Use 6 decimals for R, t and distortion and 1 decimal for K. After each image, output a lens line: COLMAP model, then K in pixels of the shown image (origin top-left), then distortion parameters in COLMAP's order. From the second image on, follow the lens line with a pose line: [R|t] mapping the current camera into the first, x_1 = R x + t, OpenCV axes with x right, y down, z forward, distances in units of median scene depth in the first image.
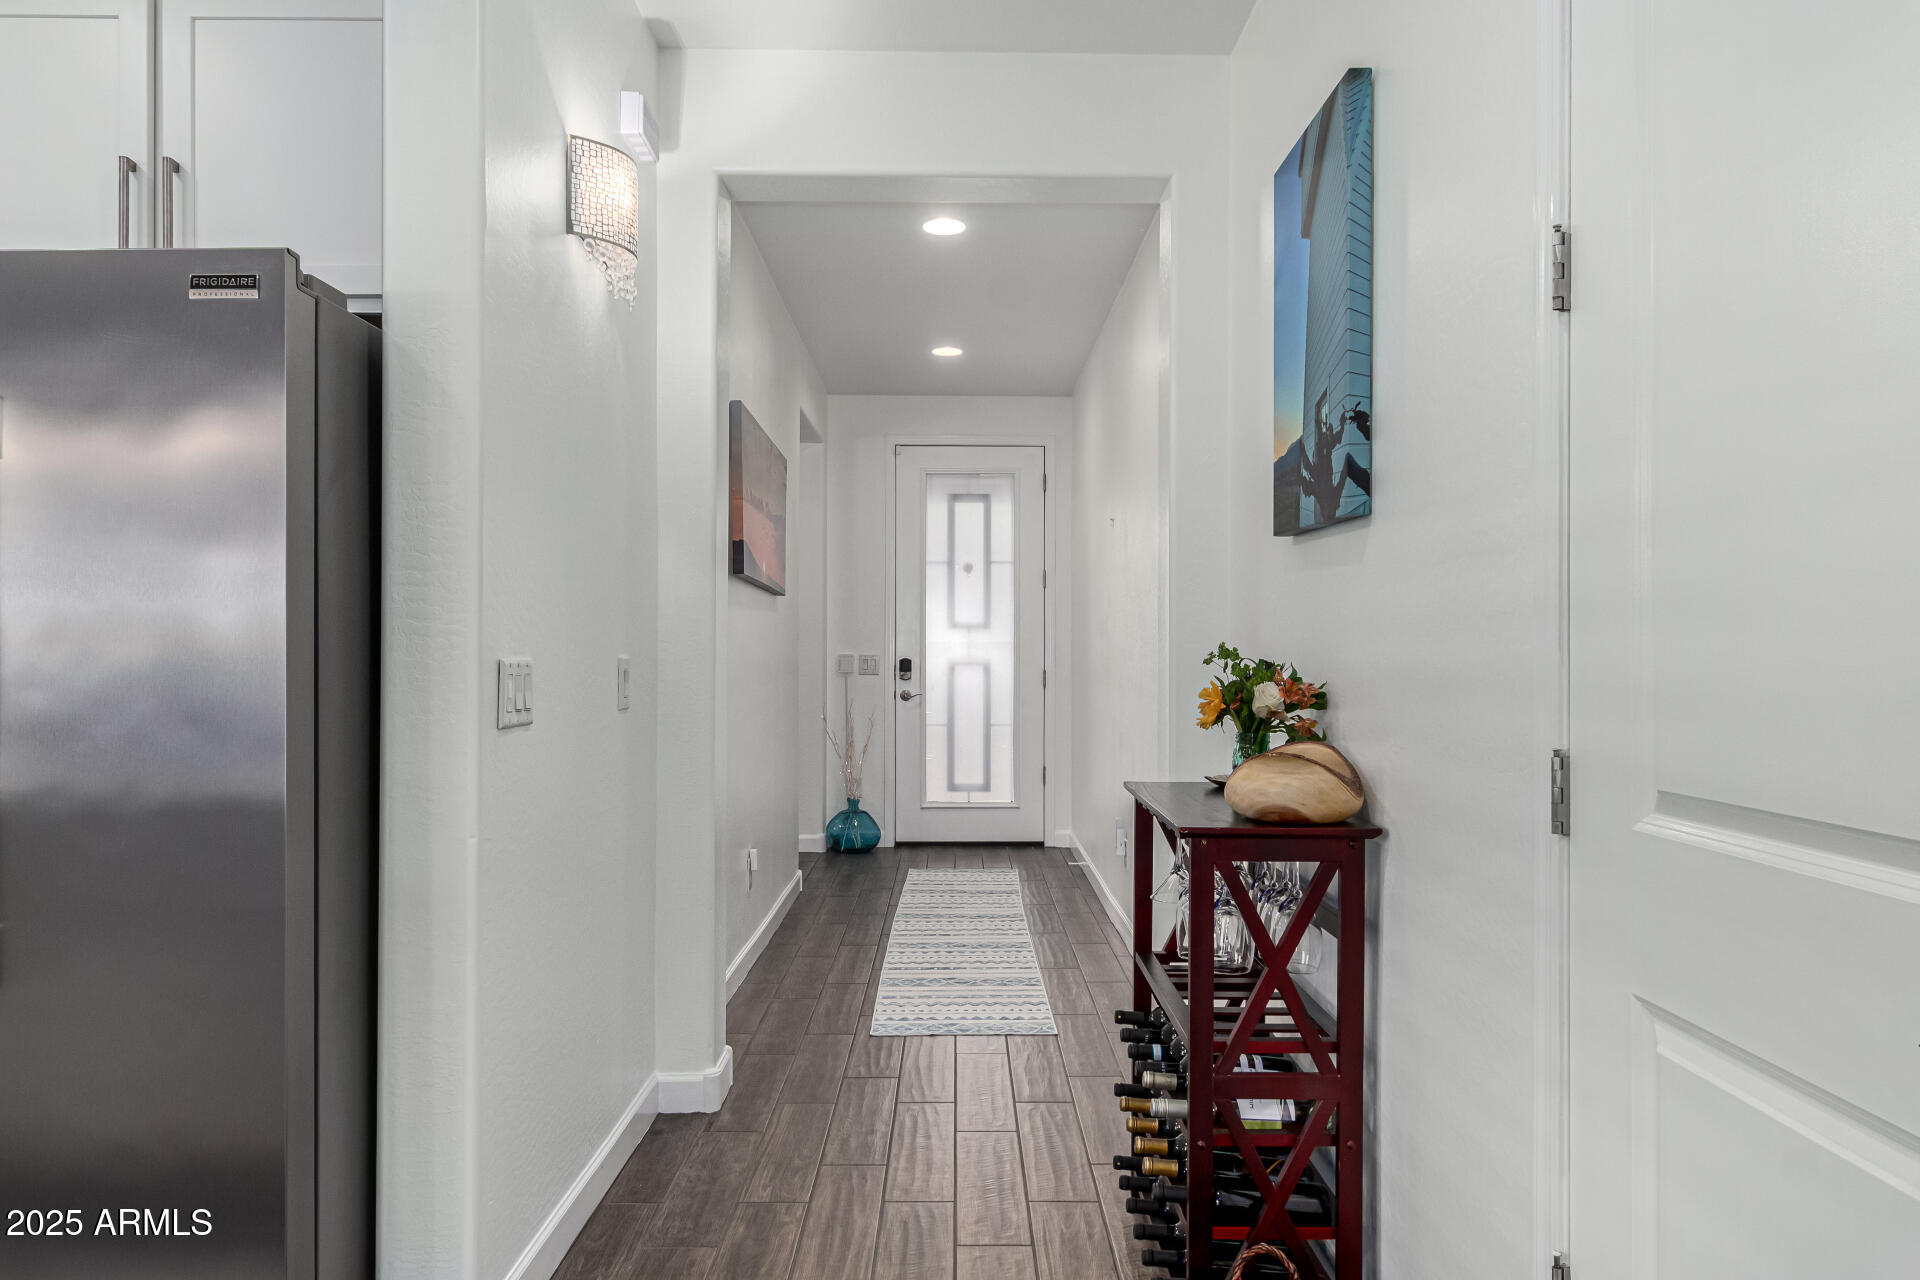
lens RADIAL K [[1263.4, 0, 966.9], [0, 1263.4, 638.3], [0, 0, 1]] dist [0.007051, 0.000202]
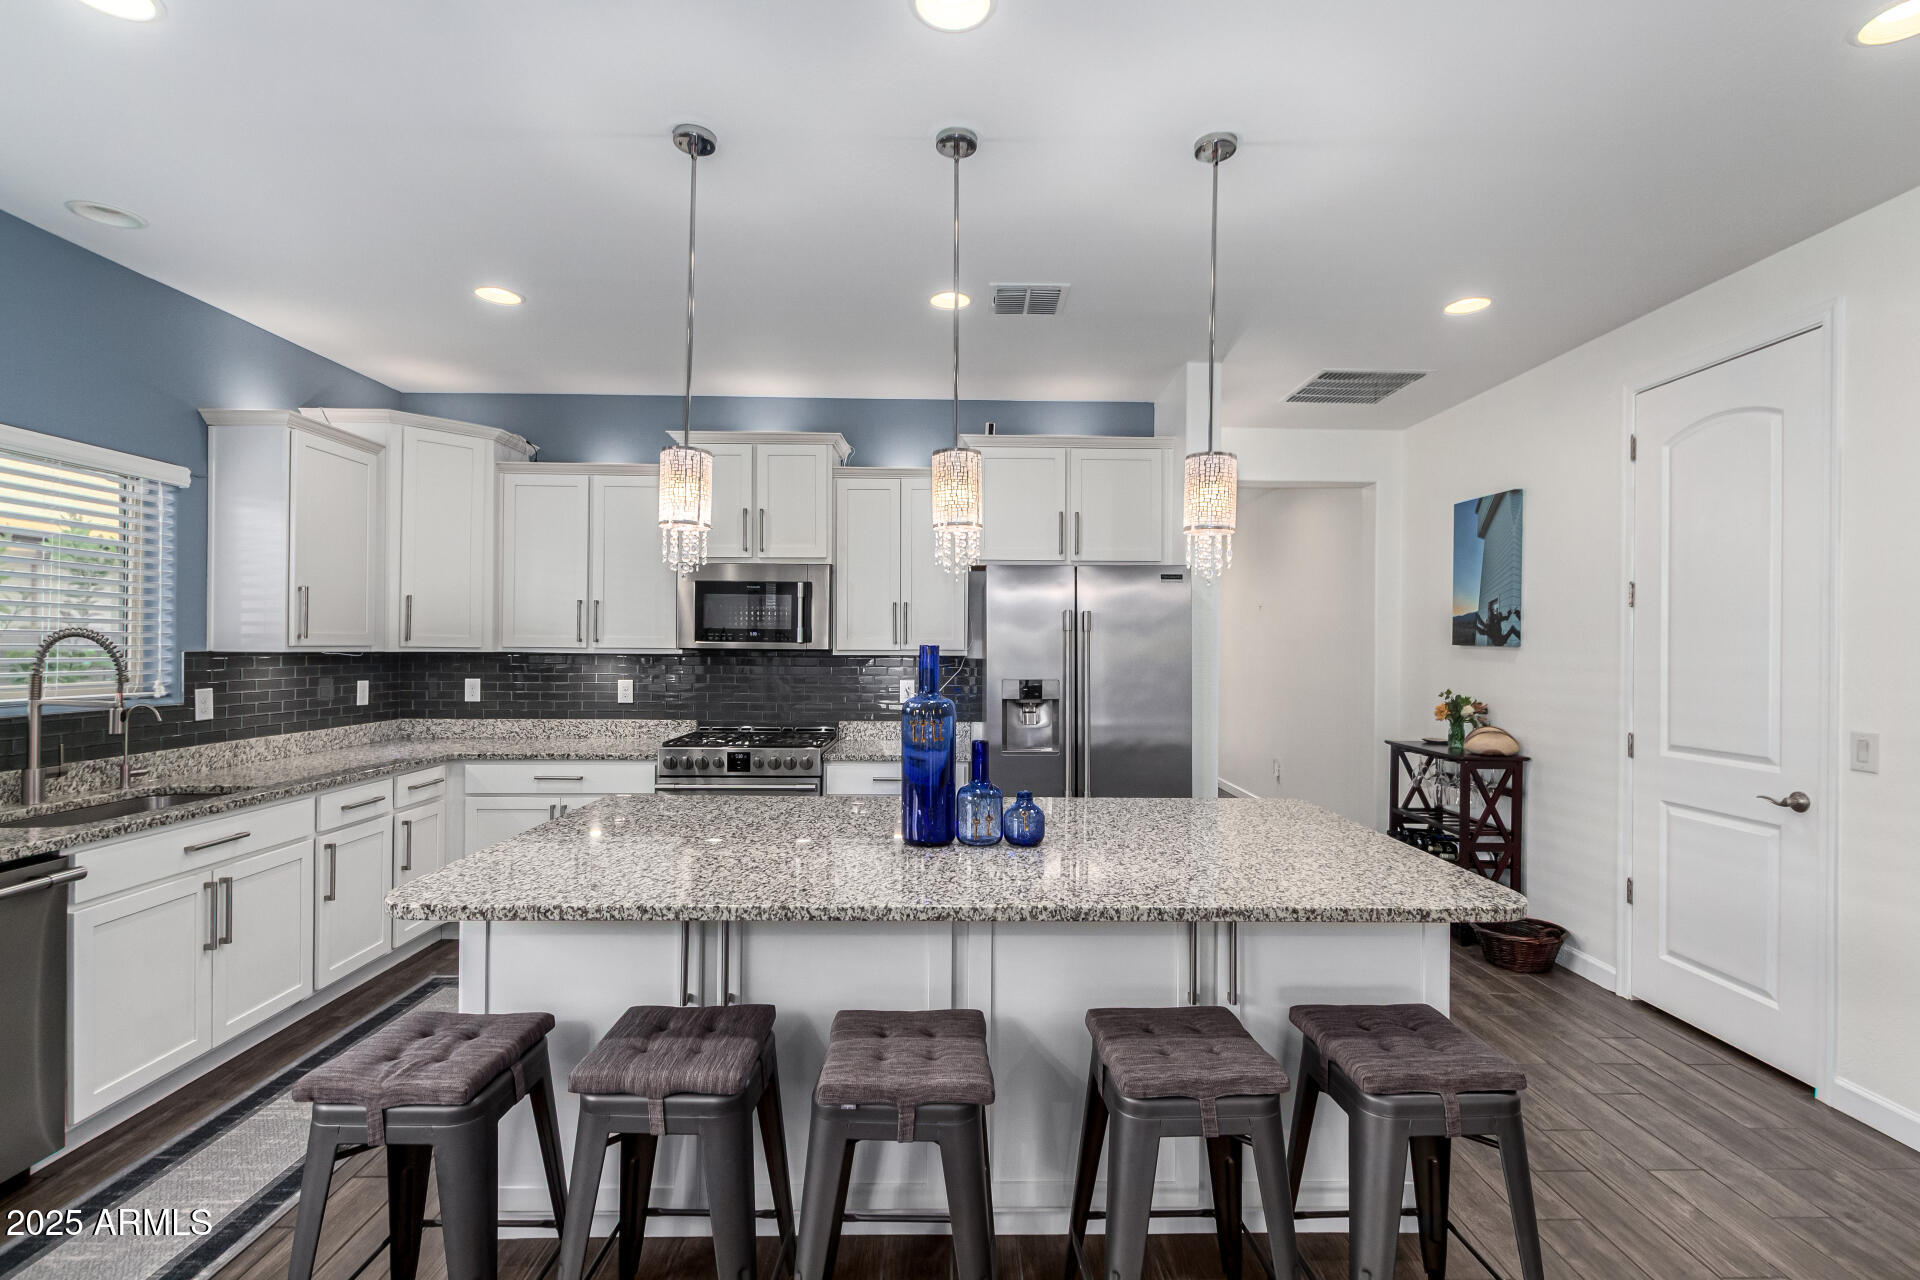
lens RADIAL K [[889.0, 0, 962.2], [0, 889.0, 643.0], [0, 0, 1]] dist [0.011475, -0.001226]
pose [[0.999848, 0.013388, 0.011150, -0.939895], [-0.013434, 0.999902, 0.004006, -0.097219], [-0.011096, -0.004155, 0.999930, -0.966456]]
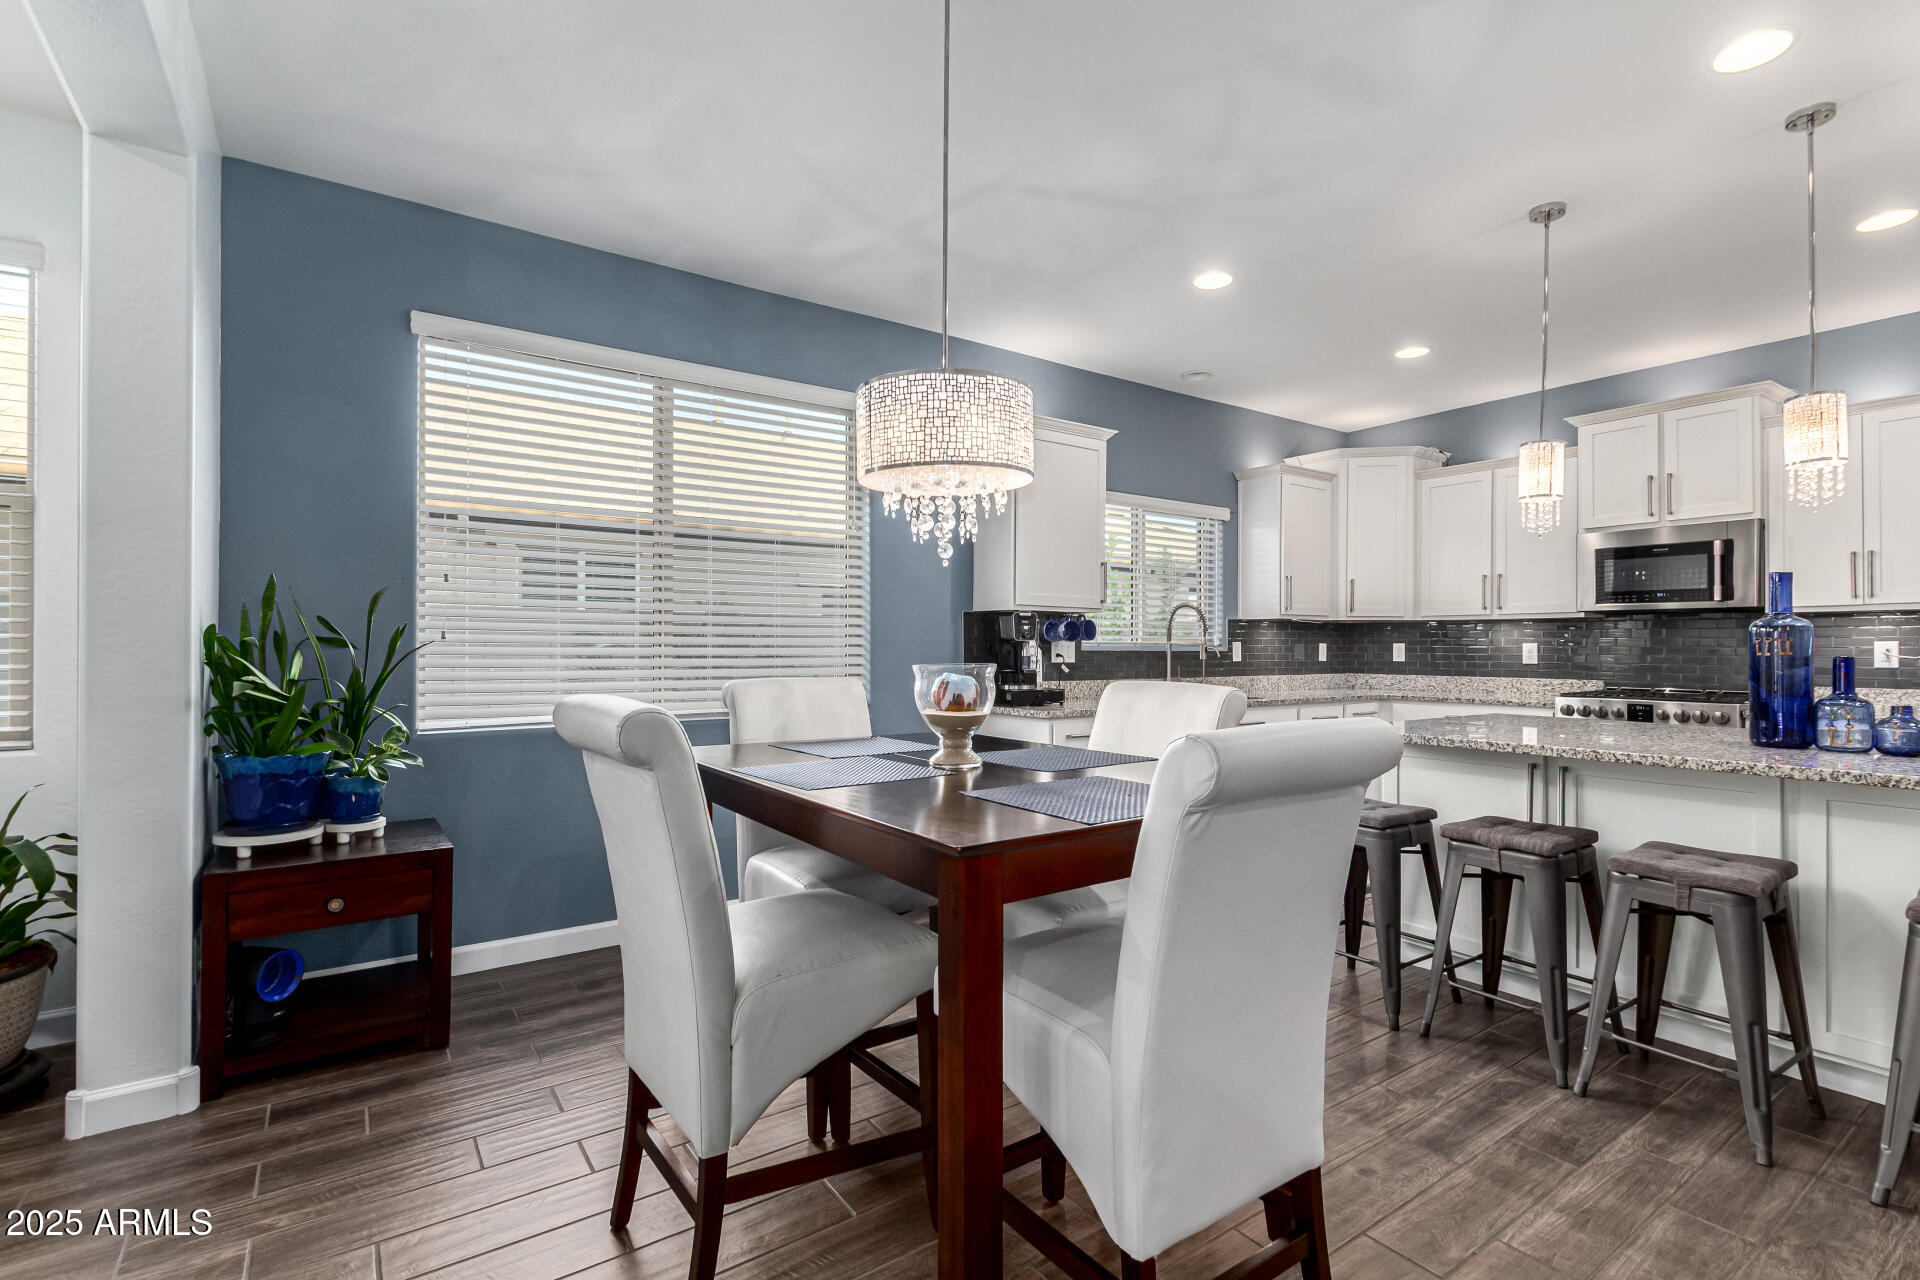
lens RADIAL K [[889.0, 0, 957.2], [0, 889.0, 643.5], [0, 0, 1]] dist [0.011475, -0.001226]
pose [[0.571003, 0.004168, -0.820937, -0.601249], [0.000599, 0.999985, 0.005493, 0.000434], [0.820948, -0.003628, 0.570992, -1.517033]]
